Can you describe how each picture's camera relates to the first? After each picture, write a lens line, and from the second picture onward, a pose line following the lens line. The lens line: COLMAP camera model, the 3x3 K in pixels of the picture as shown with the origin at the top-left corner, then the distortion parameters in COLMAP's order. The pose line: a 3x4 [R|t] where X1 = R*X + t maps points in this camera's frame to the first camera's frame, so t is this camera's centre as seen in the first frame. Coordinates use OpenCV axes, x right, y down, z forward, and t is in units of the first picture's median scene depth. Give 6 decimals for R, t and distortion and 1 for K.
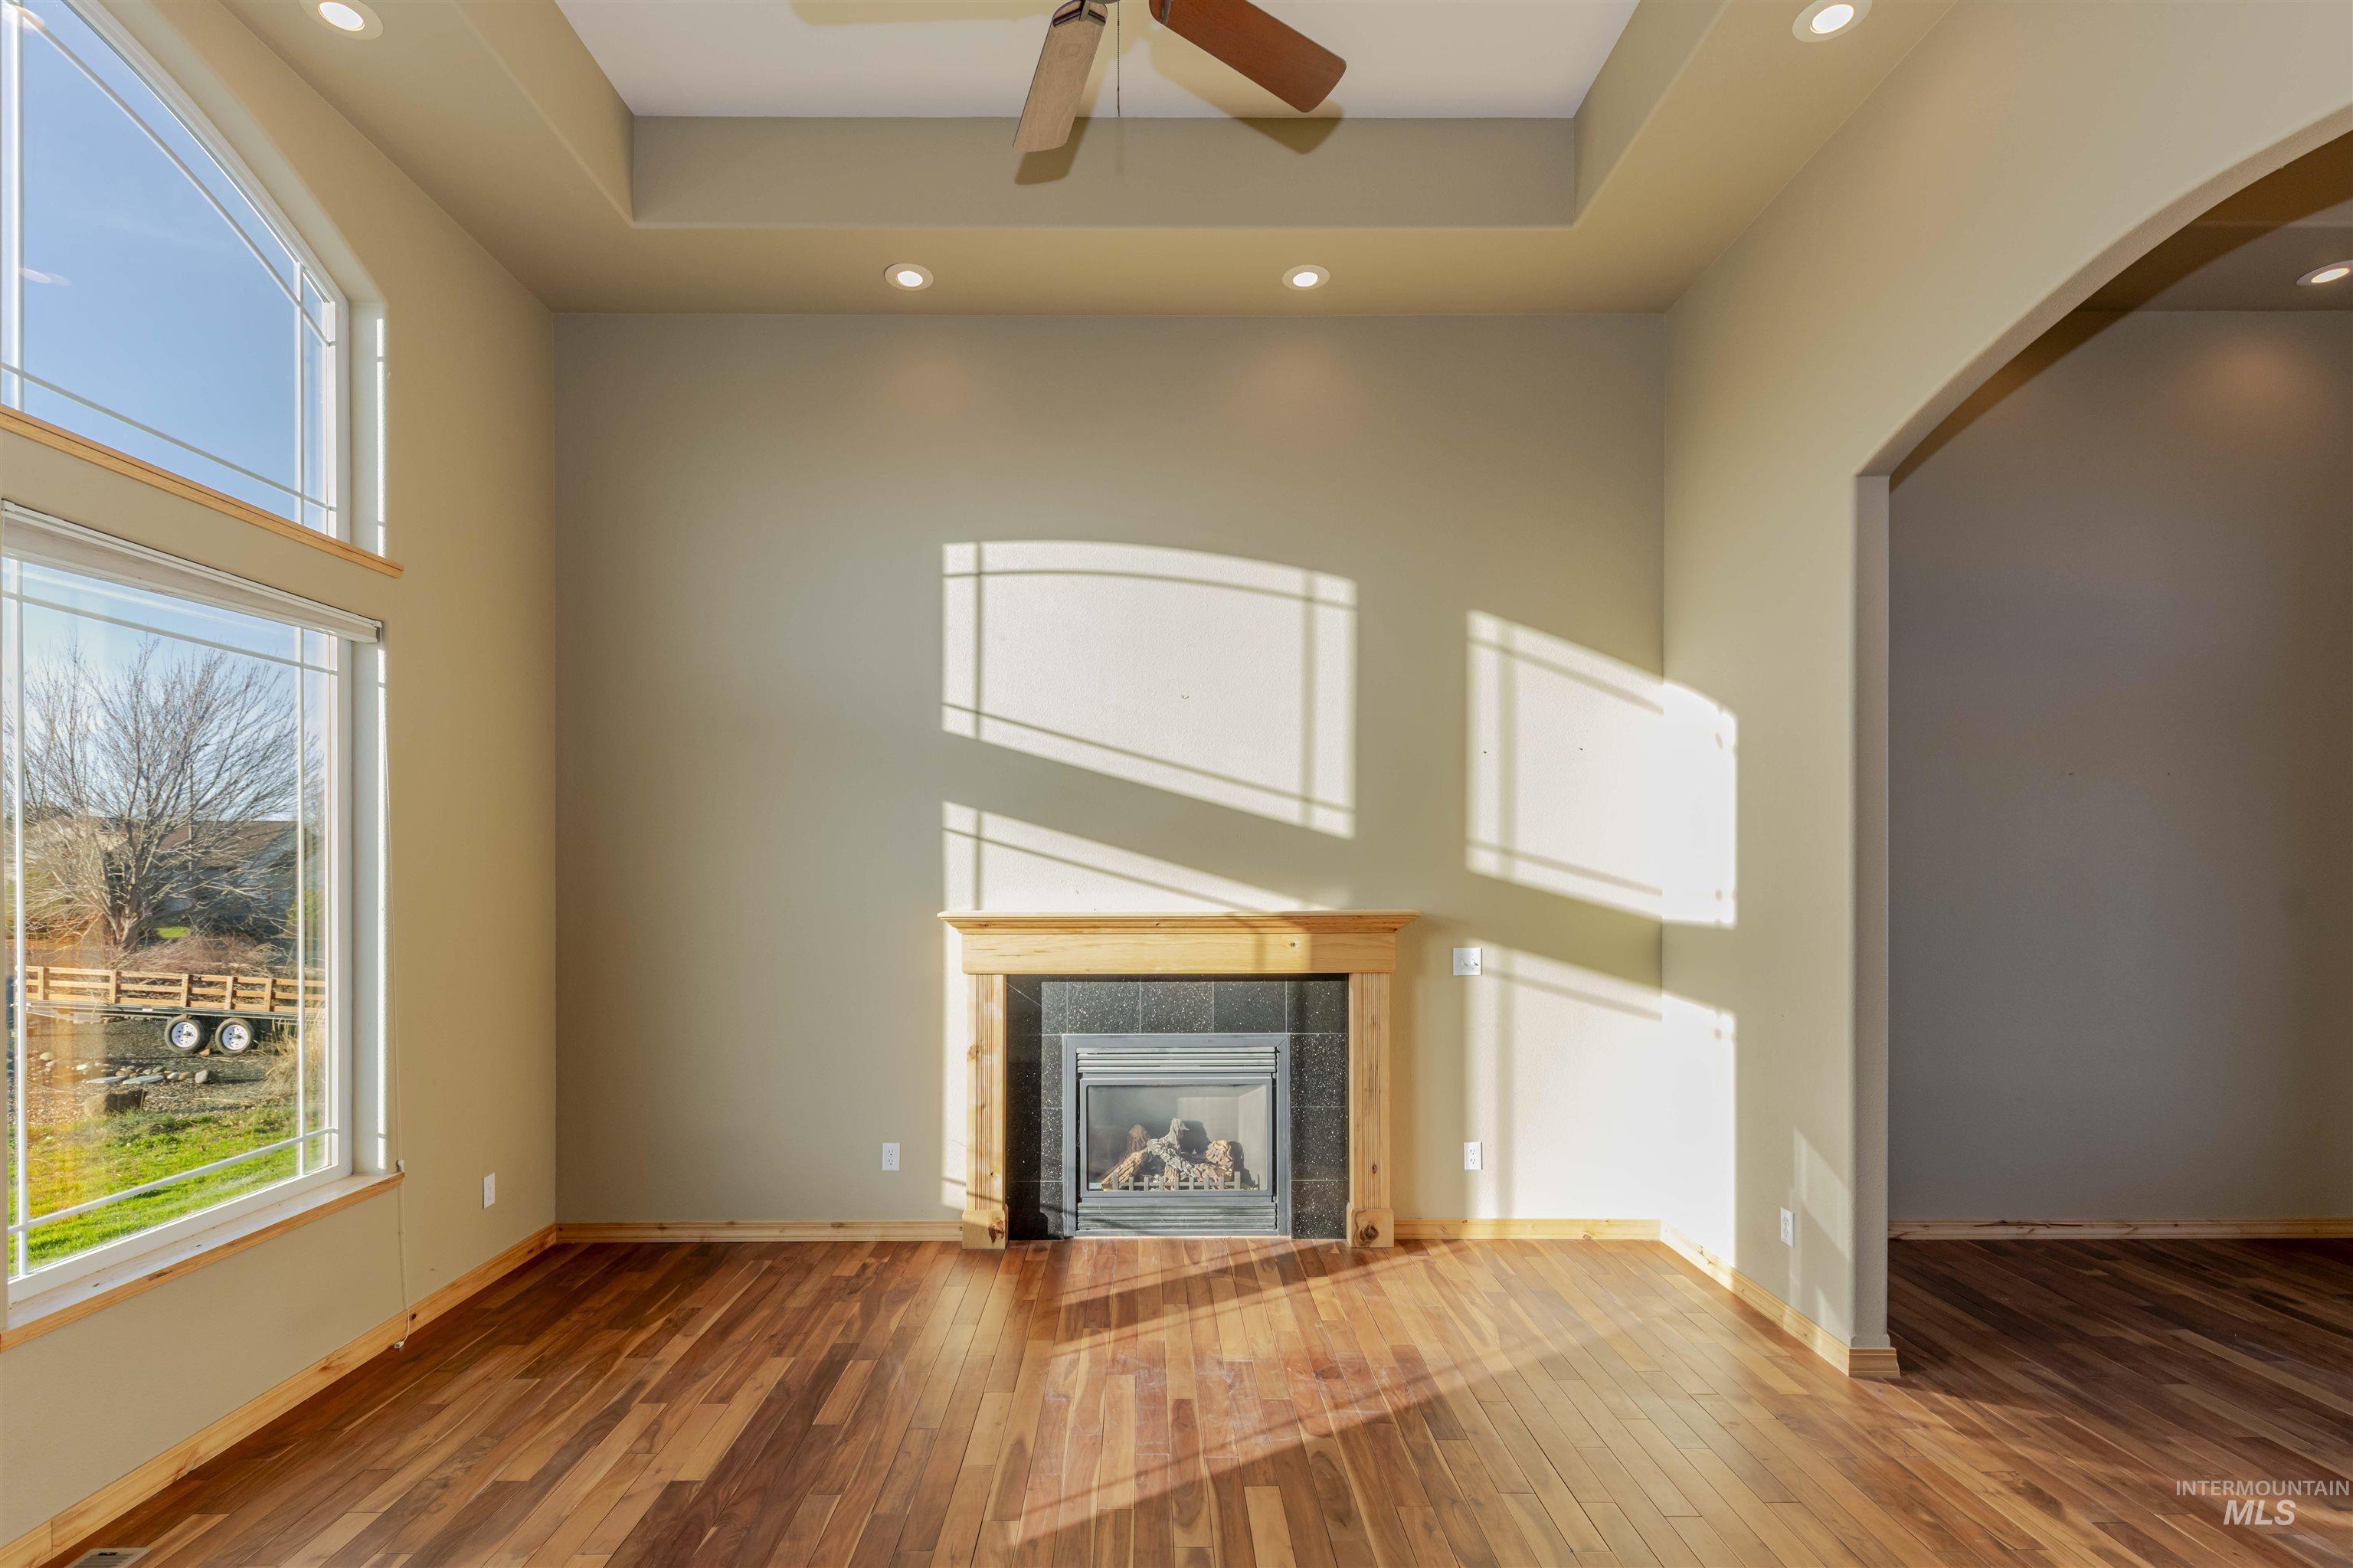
lens RADIAL K [[1100.3, 0, 1181.4], [0, 1100.3, 844.1], [0, 0, 1]] dist [0.001653, -0.001015]
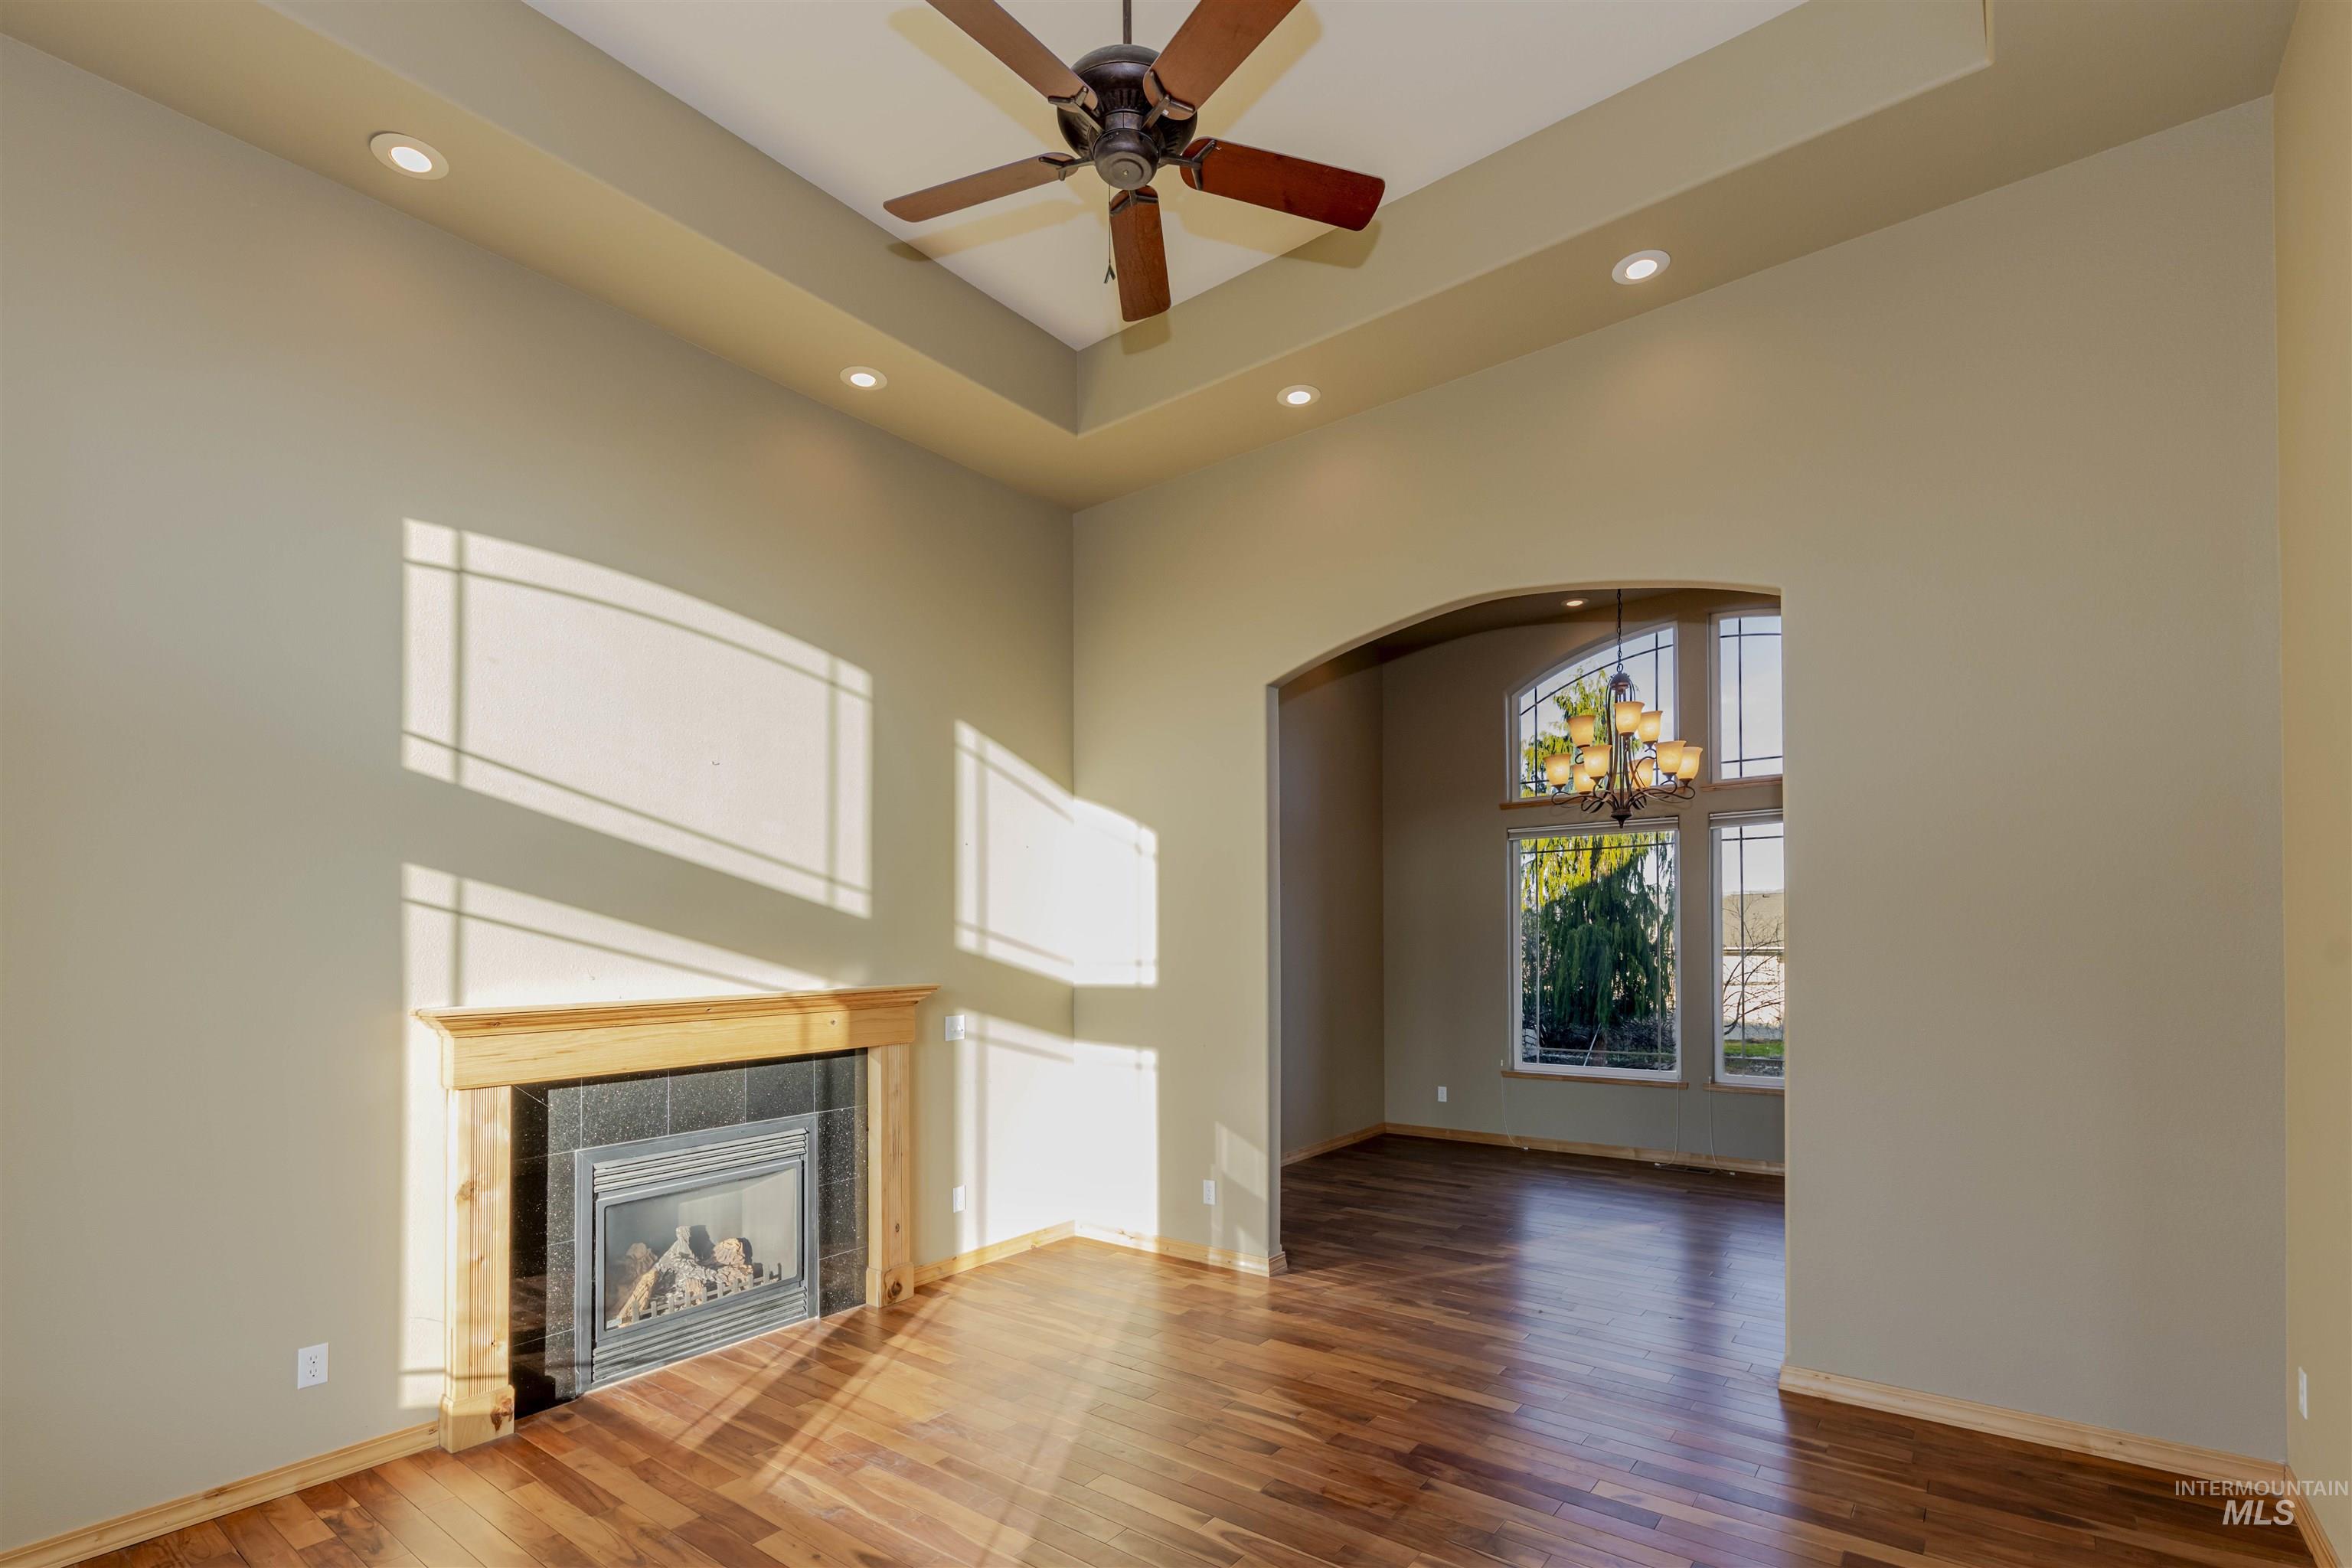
lens RADIAL K [[1049.2, 0, 1184.2], [0, 1049.2, 906.7], [0, 0, 1]] dist [-0.000152, -0.000835]
pose [[0.614111, 0.019435, 0.788981, -0.453792], [-0.005232, 0.999775, -0.020554, 0.002738], [-0.789203, 0.008494, 0.614074, 0.149658]]
